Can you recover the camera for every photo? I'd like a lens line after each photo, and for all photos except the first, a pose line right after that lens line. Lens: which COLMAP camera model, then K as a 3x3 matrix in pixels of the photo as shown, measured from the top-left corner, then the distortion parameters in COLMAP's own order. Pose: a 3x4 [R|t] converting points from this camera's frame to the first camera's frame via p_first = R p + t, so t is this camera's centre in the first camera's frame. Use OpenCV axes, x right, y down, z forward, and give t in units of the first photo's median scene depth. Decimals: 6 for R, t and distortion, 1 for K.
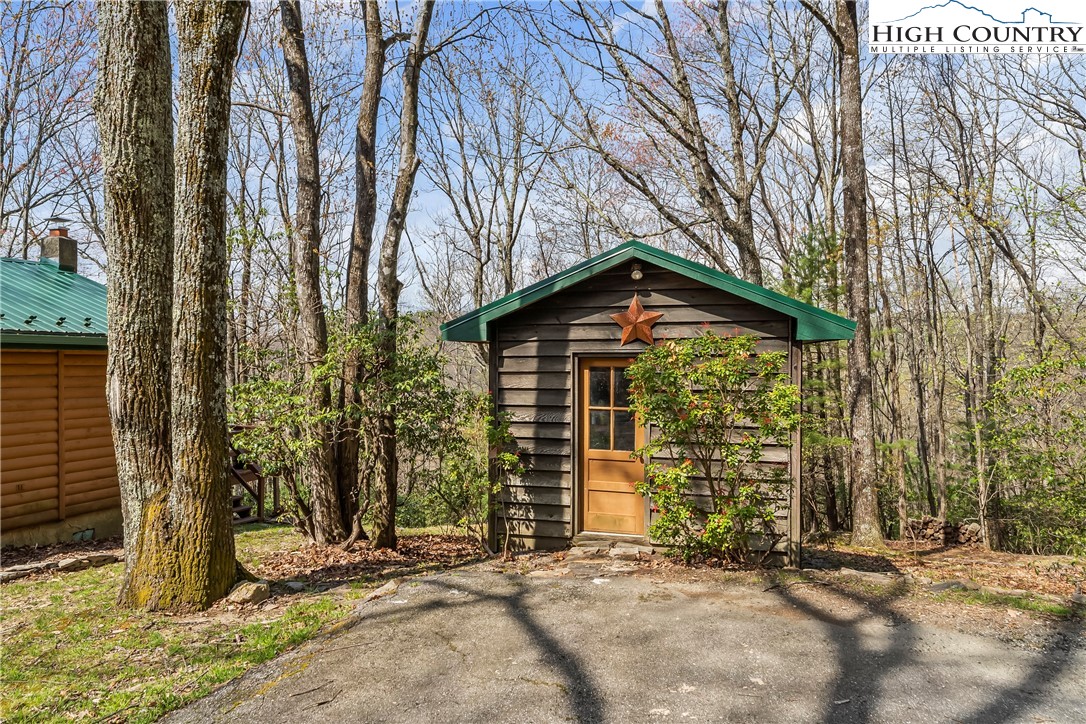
lens RADIAL K [[691.8, 0, 543.9], [0, 691.8, 370.8], [0, 0, 1]] dist [-0.006966, 0.003802]
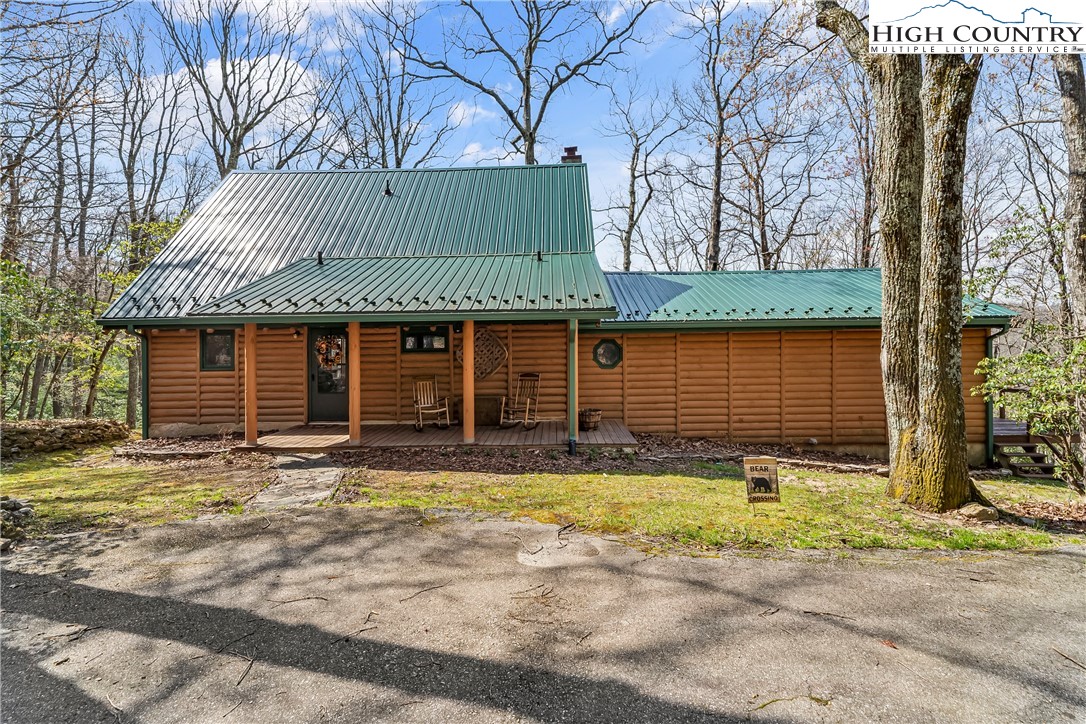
lens RADIAL K [[691.8, 0, 542.6], [0, 691.8, 361.5], [0, 0, 1]] dist [-0.006966, 0.003802]
pose [[0.352237, 0.037376, -0.935164, 0.568864], [0.000584, 0.999193, 0.040155, -0.026916], [0.935911, -0.014690, 0.351931, -0.282609]]
